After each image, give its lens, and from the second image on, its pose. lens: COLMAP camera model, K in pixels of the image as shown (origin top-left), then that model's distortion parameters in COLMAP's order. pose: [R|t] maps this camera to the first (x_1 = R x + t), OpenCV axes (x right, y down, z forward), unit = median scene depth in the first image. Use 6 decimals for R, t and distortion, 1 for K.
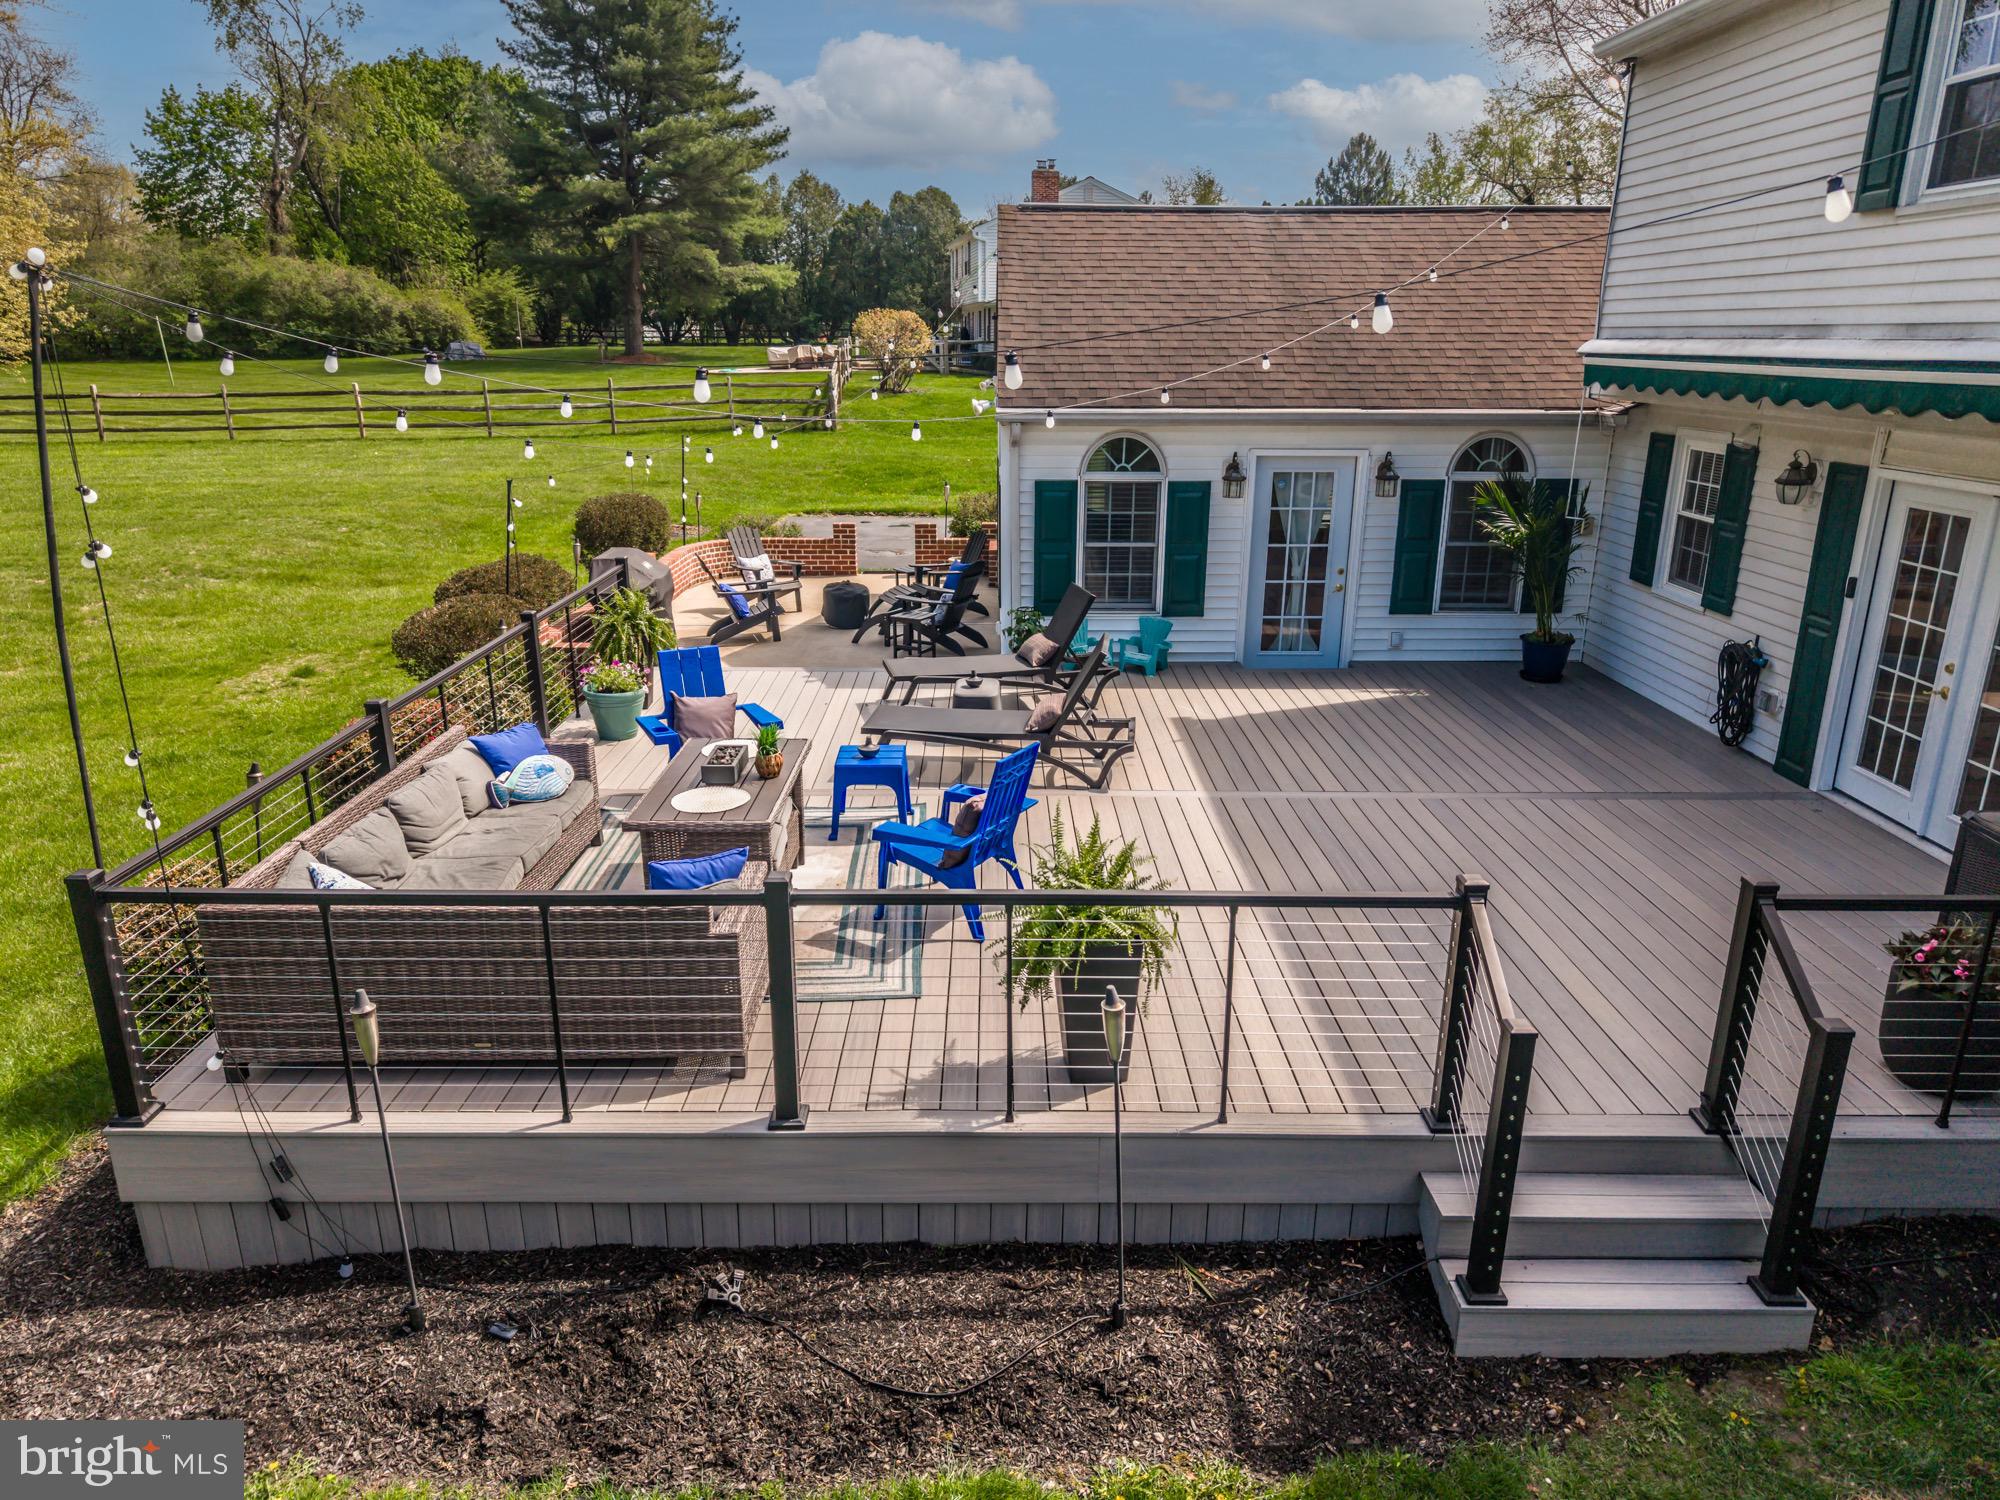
lens RADIAL K [[1334.2, 0, 1000.0], [0, 1334.2, 750.0], [0, 0, 1]] dist [0.070916, -0.085603]
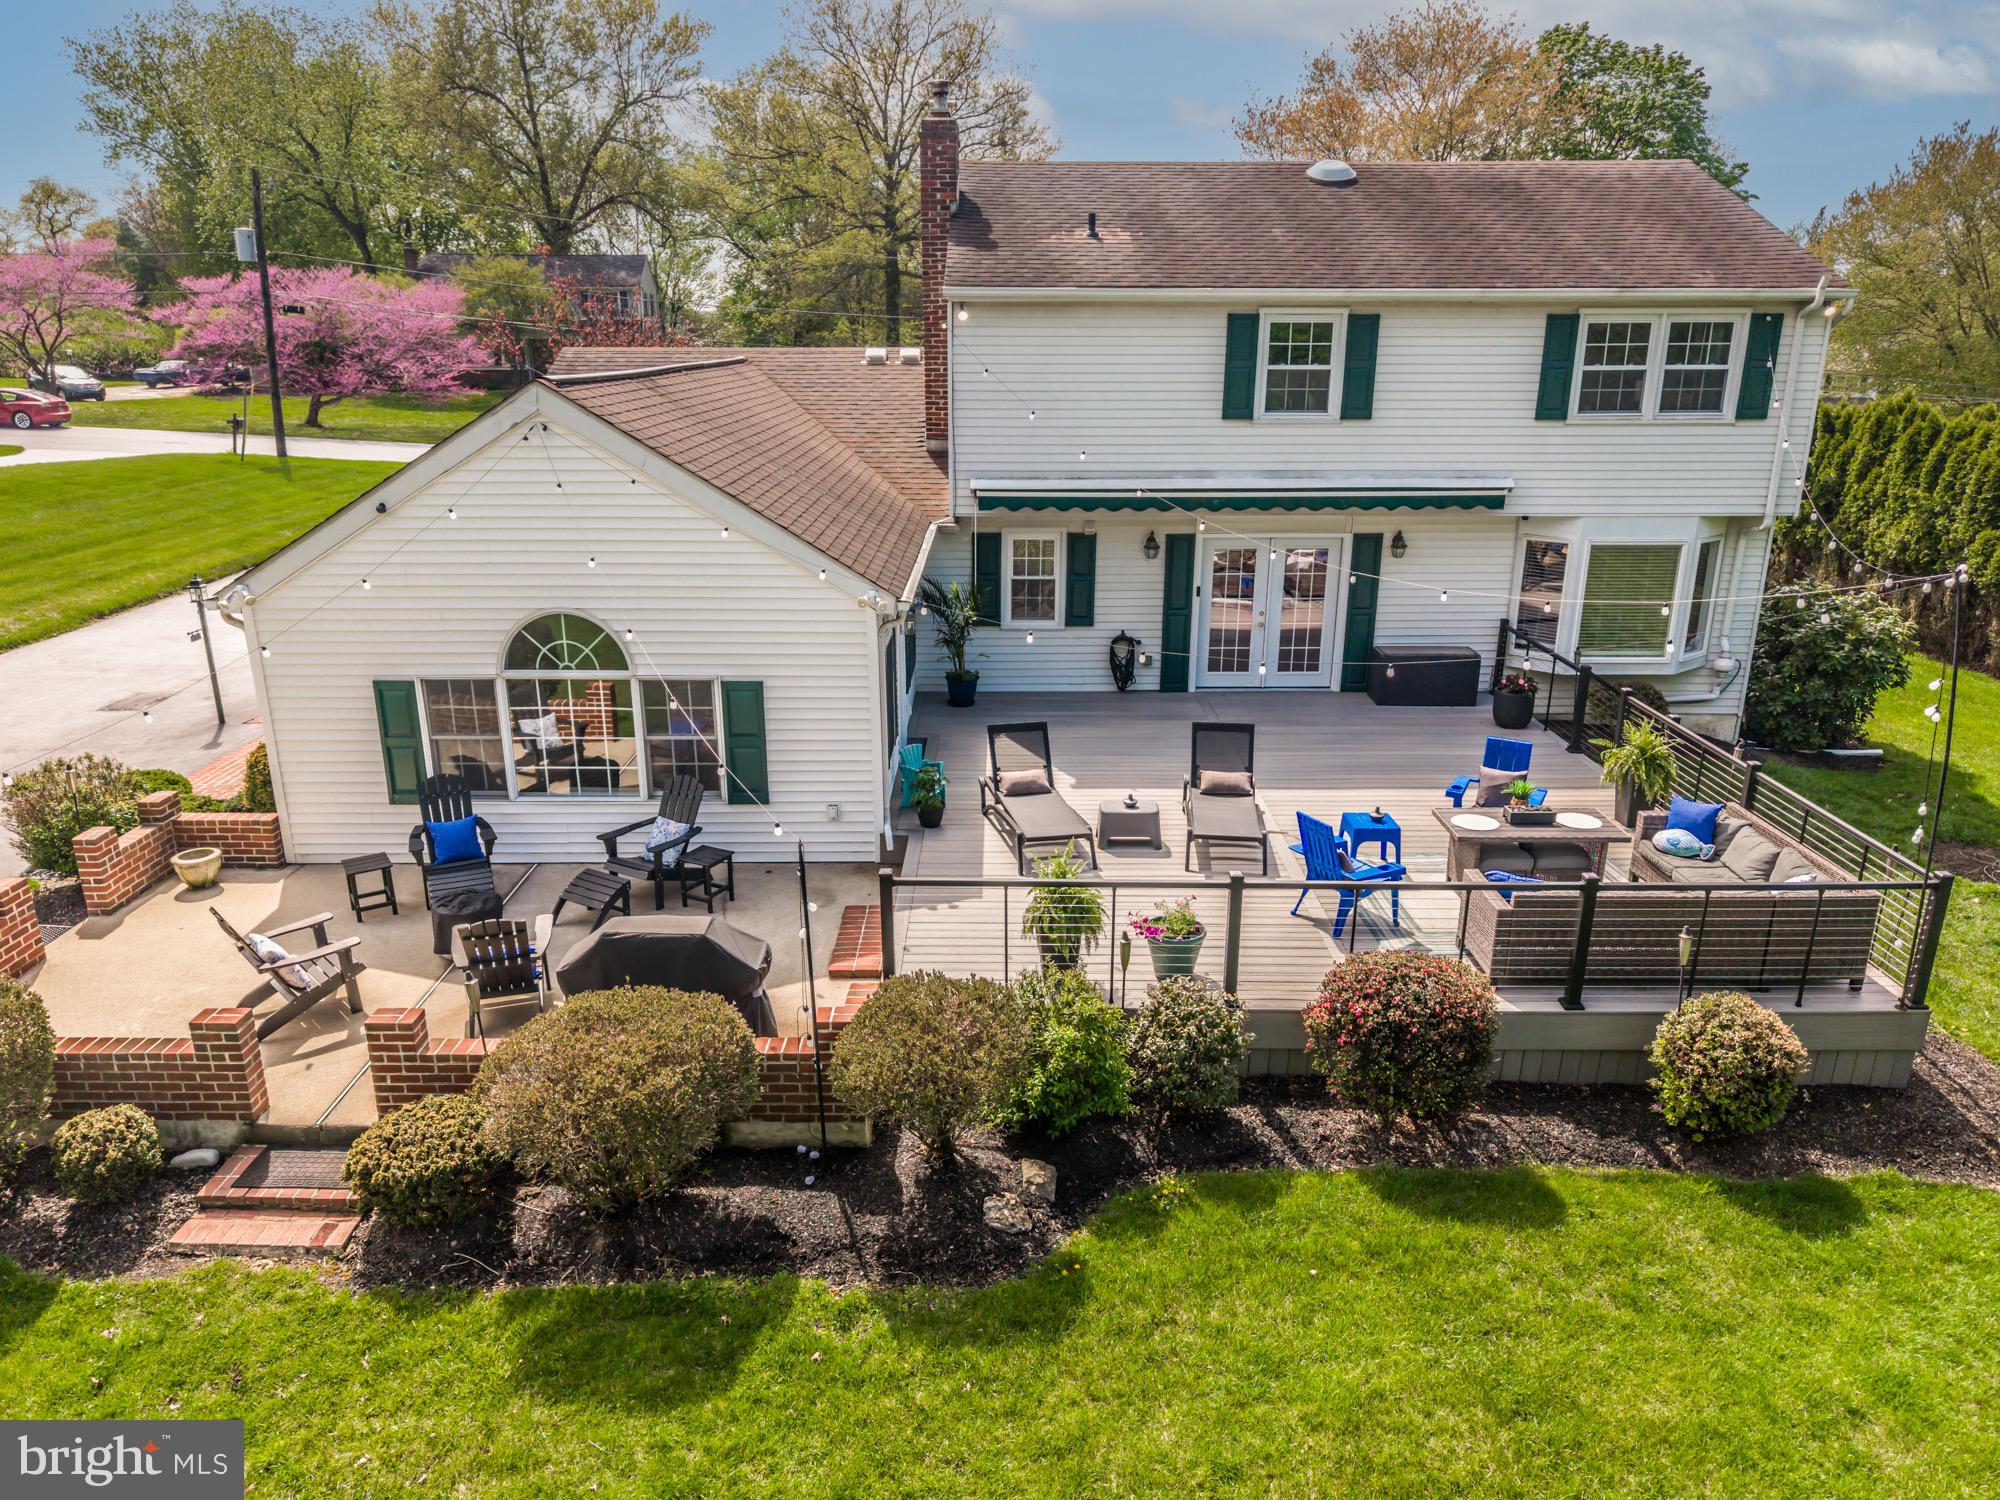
lens RADIAL K [[1352.1, 0, 997.9], [0, 1352.1, 753.7], [0, 0, 1]] dist [0.003424, 0.003304]
pose [[-0.005933, -0.302345, 0.953180, -1.294320], [0.291632, 0.911237, 0.290857, -0.535478], [-0.956512, 0.279703, 0.082767, 1.093735]]
